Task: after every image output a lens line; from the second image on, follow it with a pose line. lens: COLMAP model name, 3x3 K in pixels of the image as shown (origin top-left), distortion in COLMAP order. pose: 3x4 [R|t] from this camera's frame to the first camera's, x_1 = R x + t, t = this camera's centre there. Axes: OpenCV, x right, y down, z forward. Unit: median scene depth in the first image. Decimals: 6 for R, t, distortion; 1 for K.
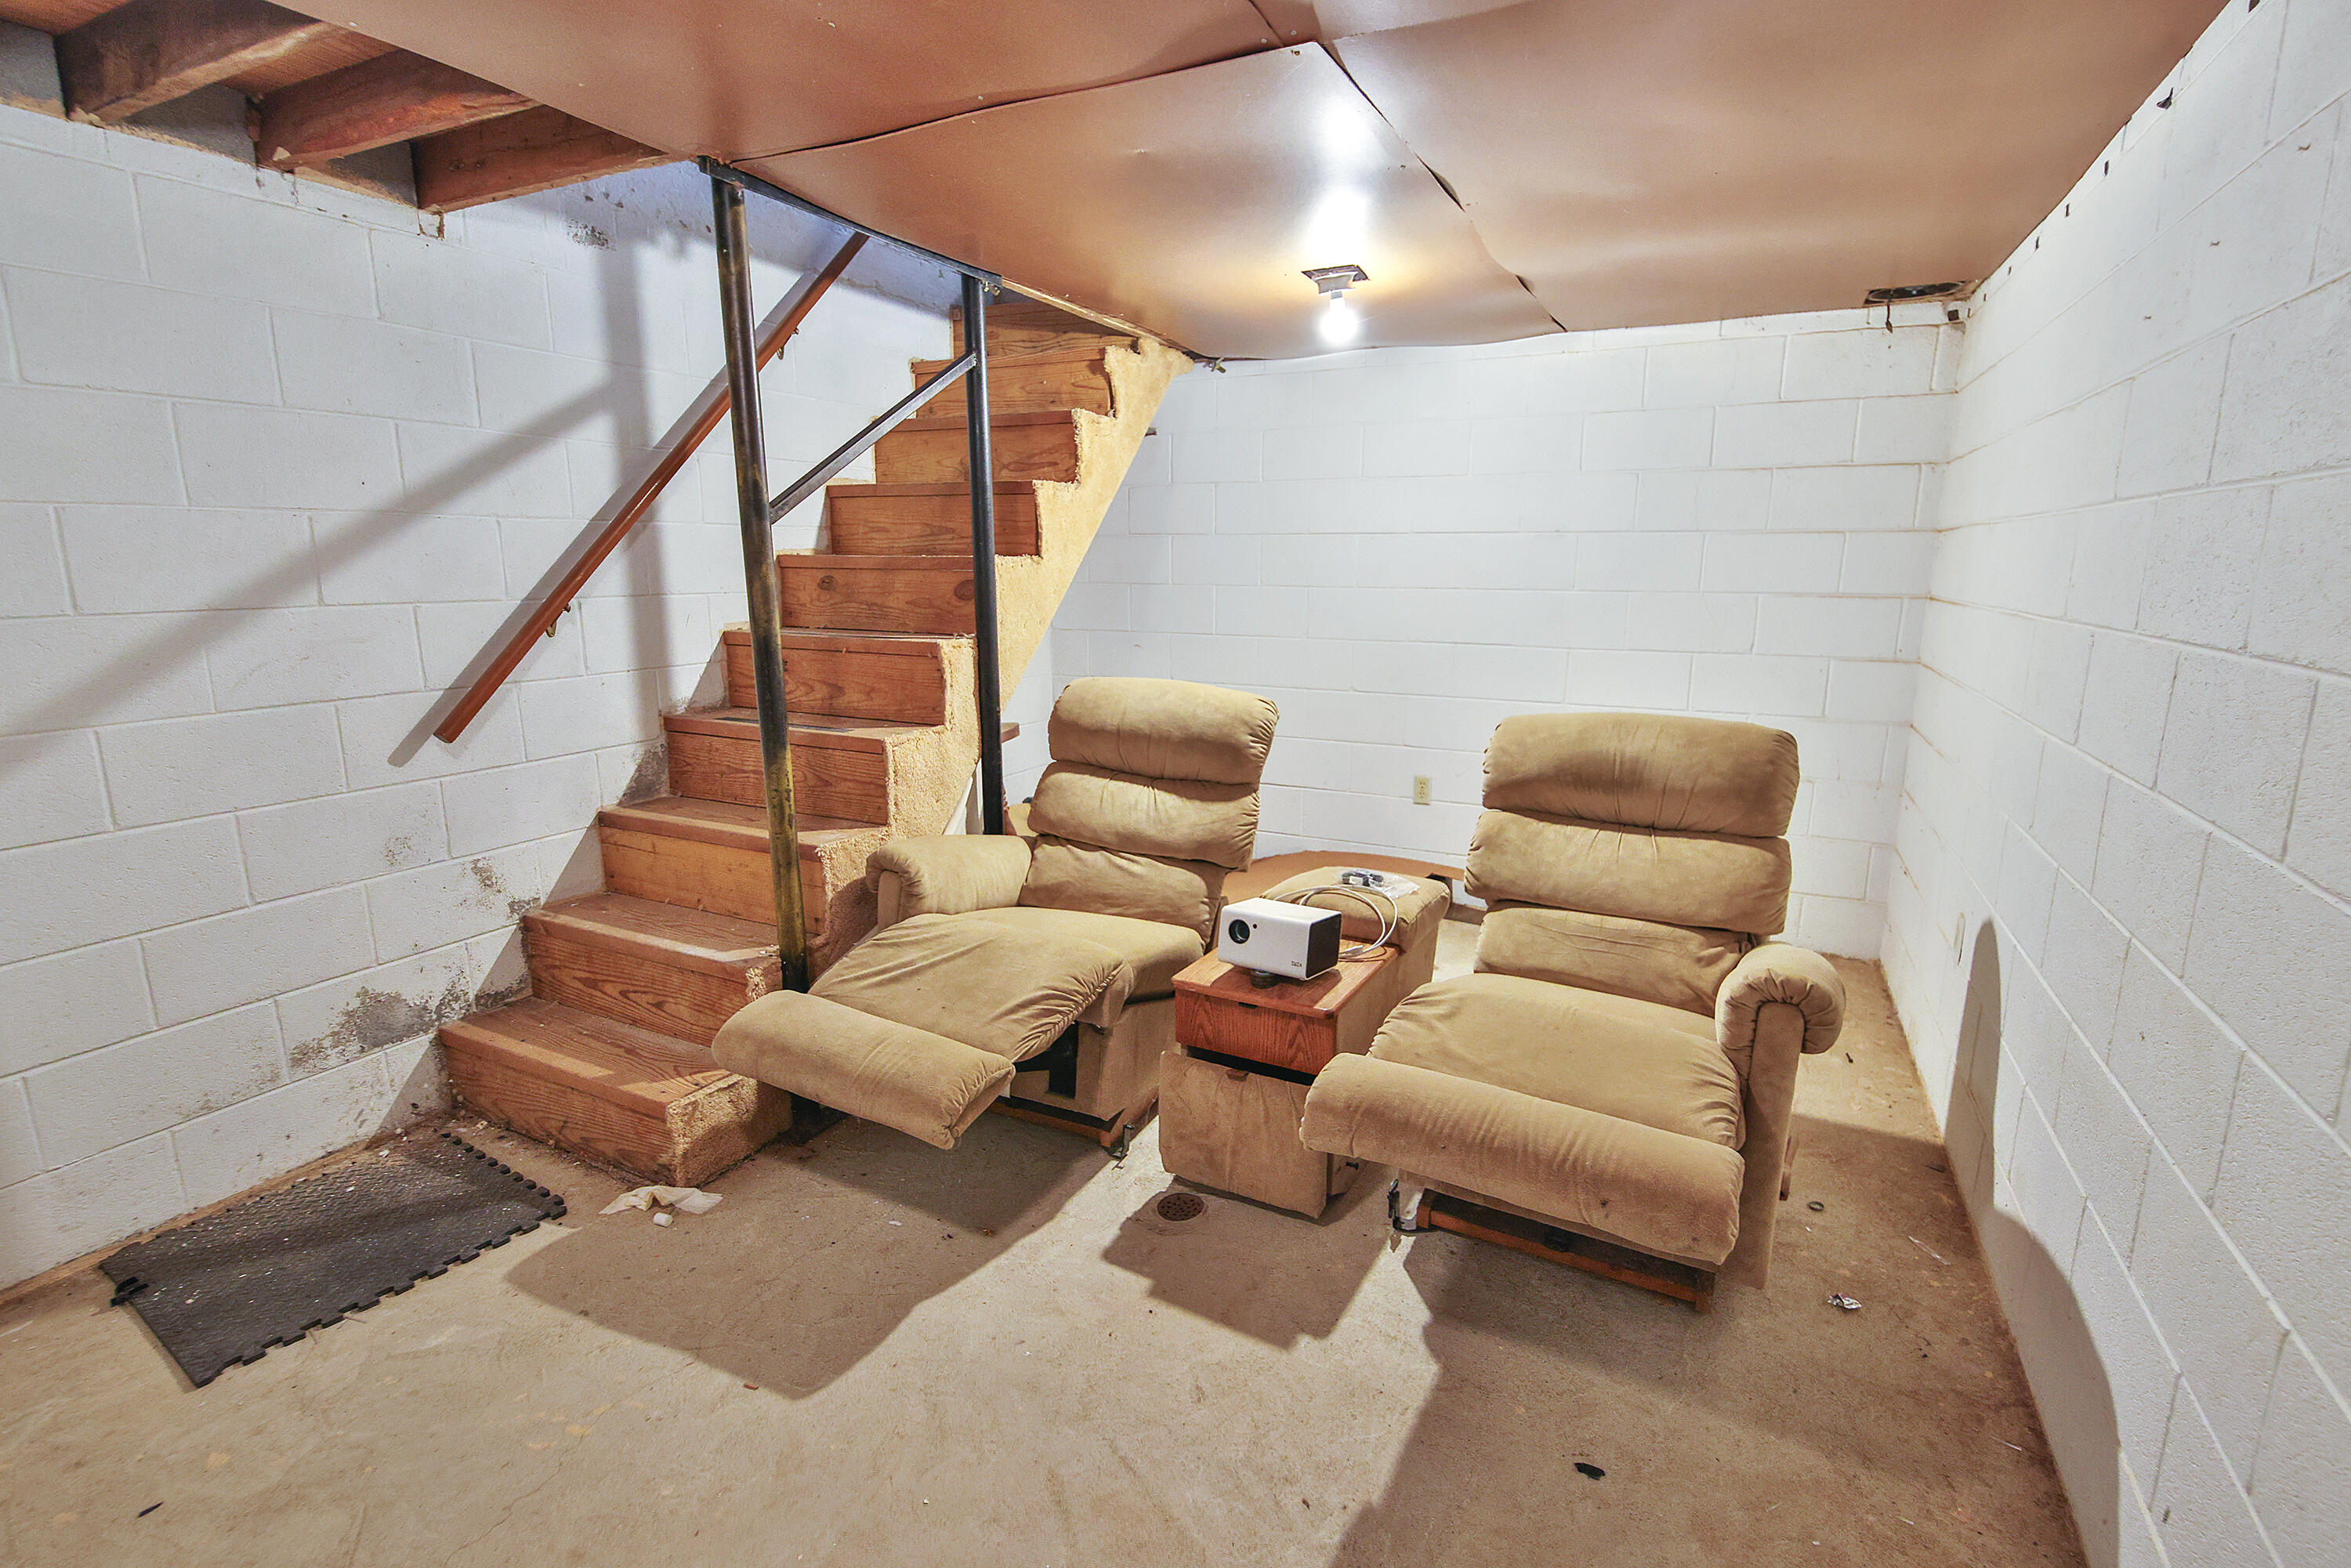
lens RADIAL K [[1133.9, 0, 1180.0], [0, 1133.9, 790.7], [0, 0, 1]] dist [0.004367, -0.009986]
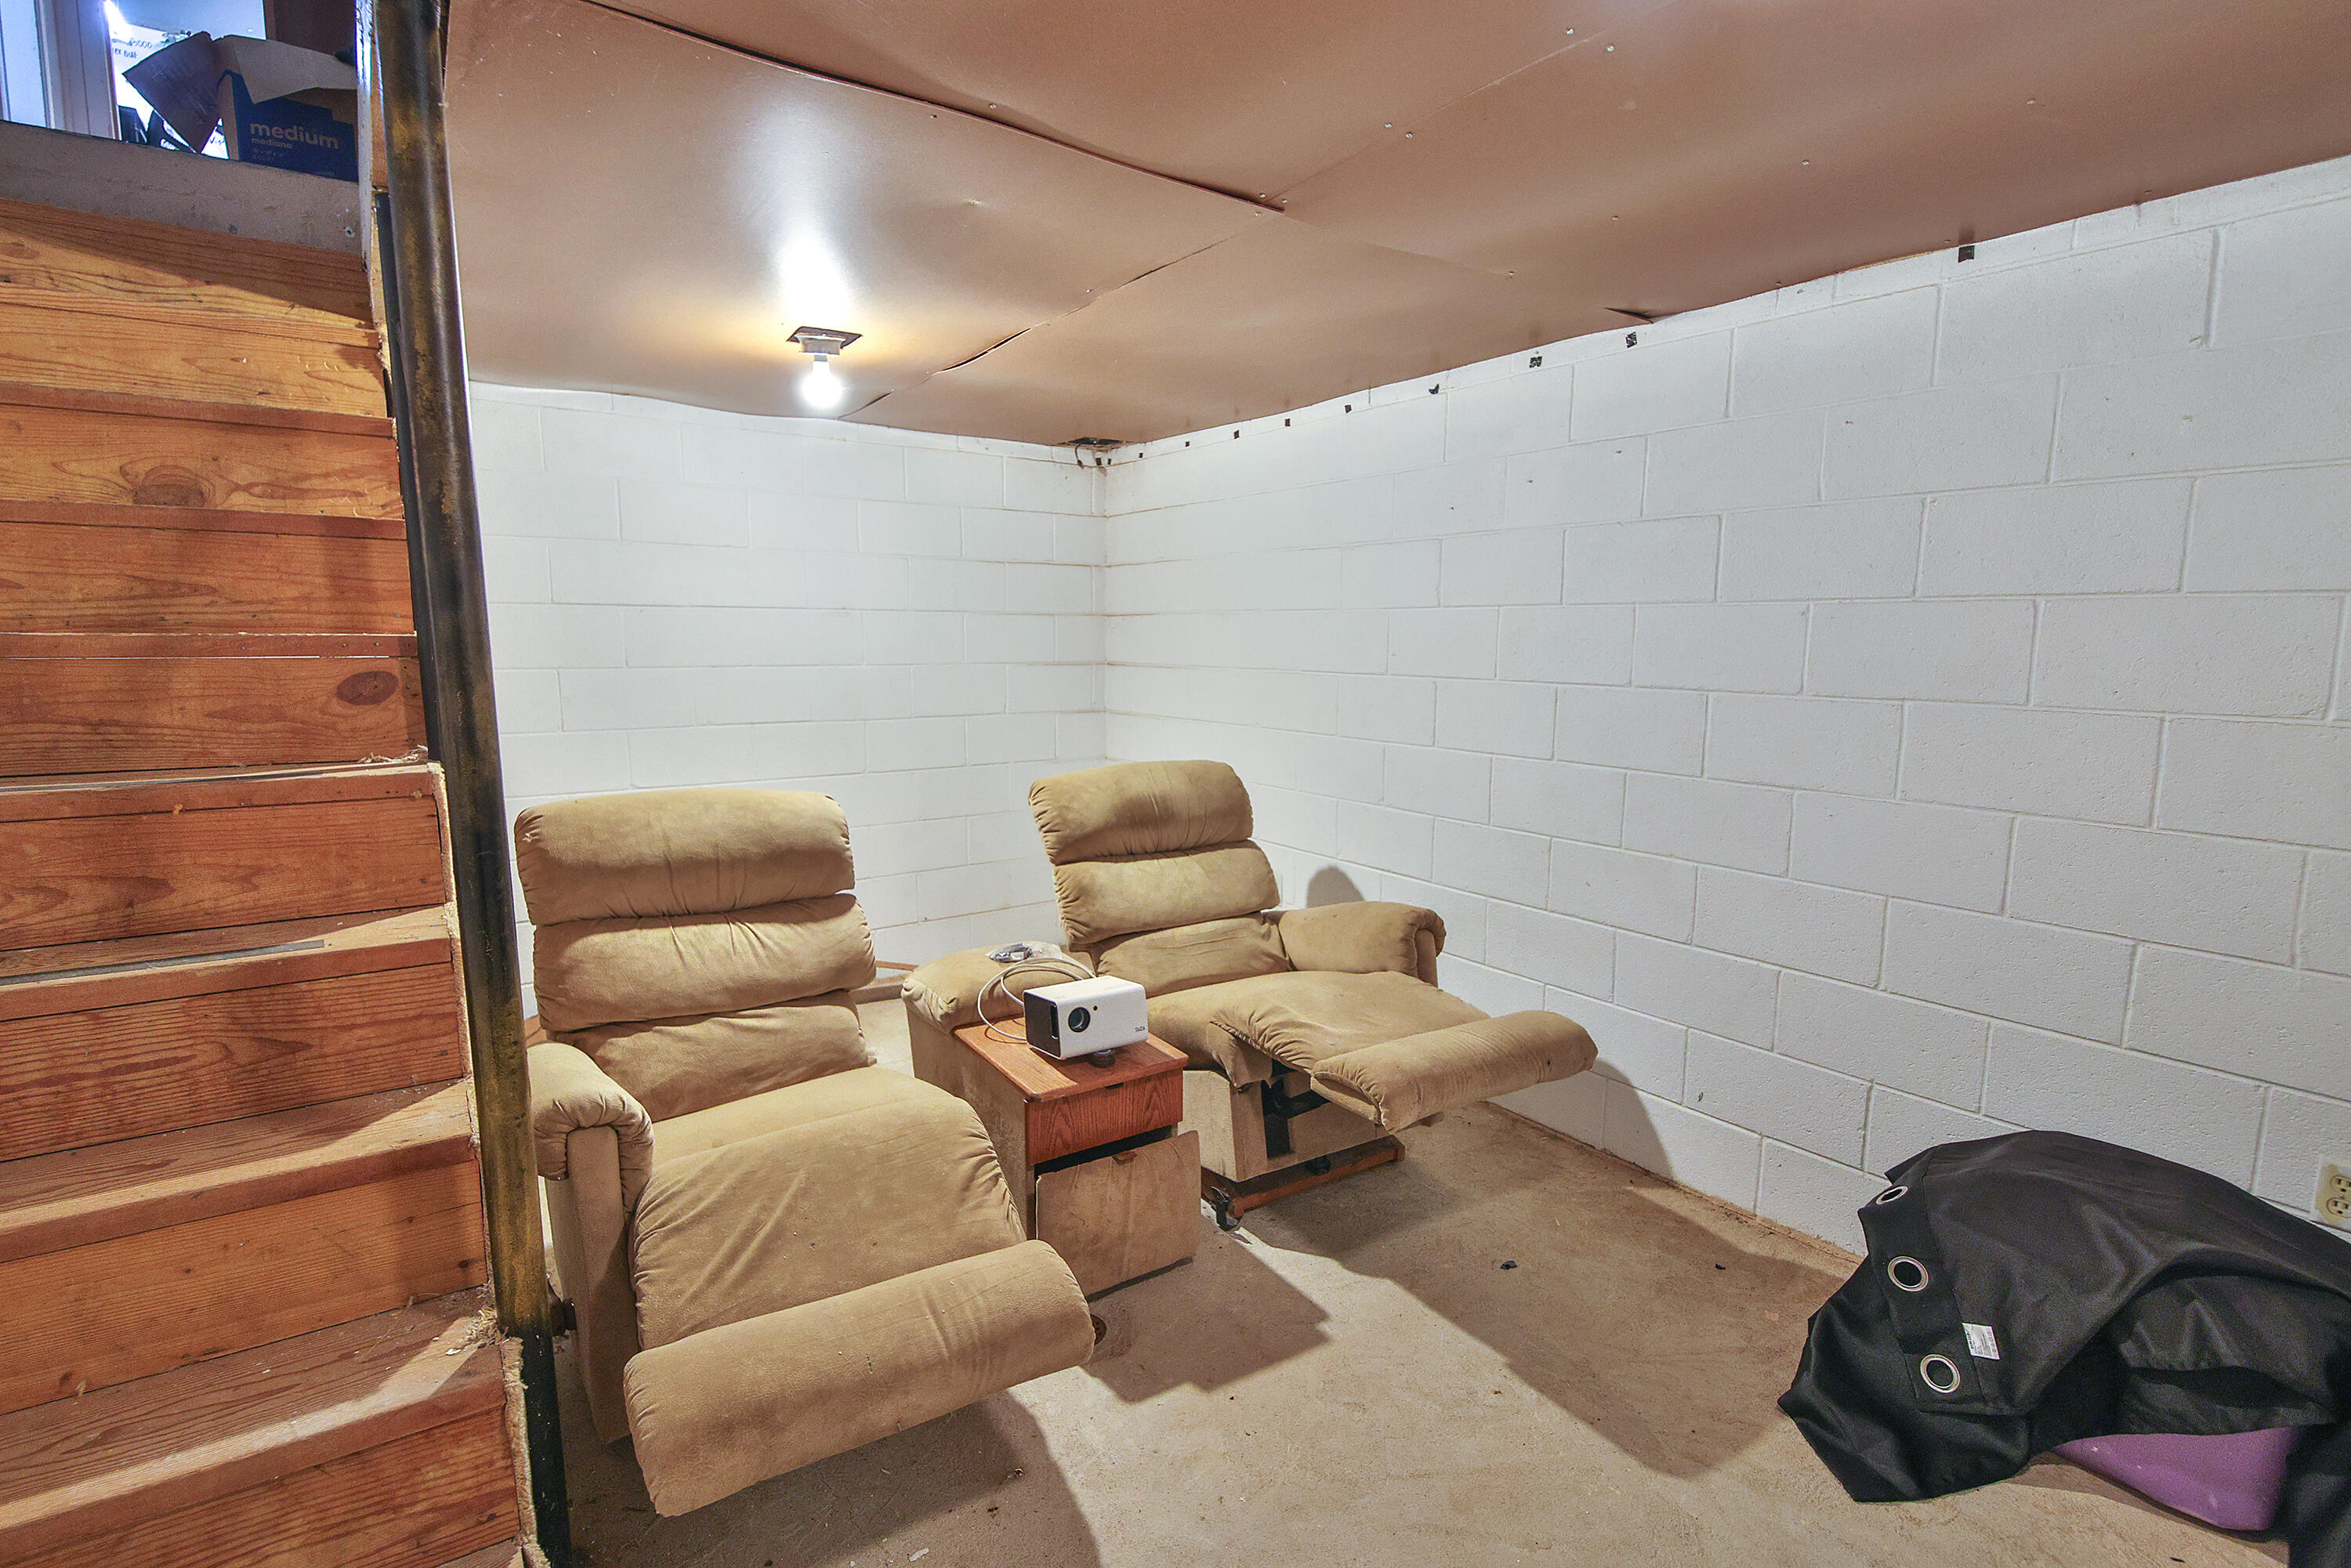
lens RADIAL K [[1133.9, 0, 1180.0], [0, 1133.9, 790.7], [0, 0, 1]] dist [0.004367, -0.009986]
pose [[0.443566, -0.122141, 0.887880, -0.615543], [0.175867, 0.983272, 0.047404, -0.081687], [-0.878817, 0.135122, 0.457627, 0.373211]]
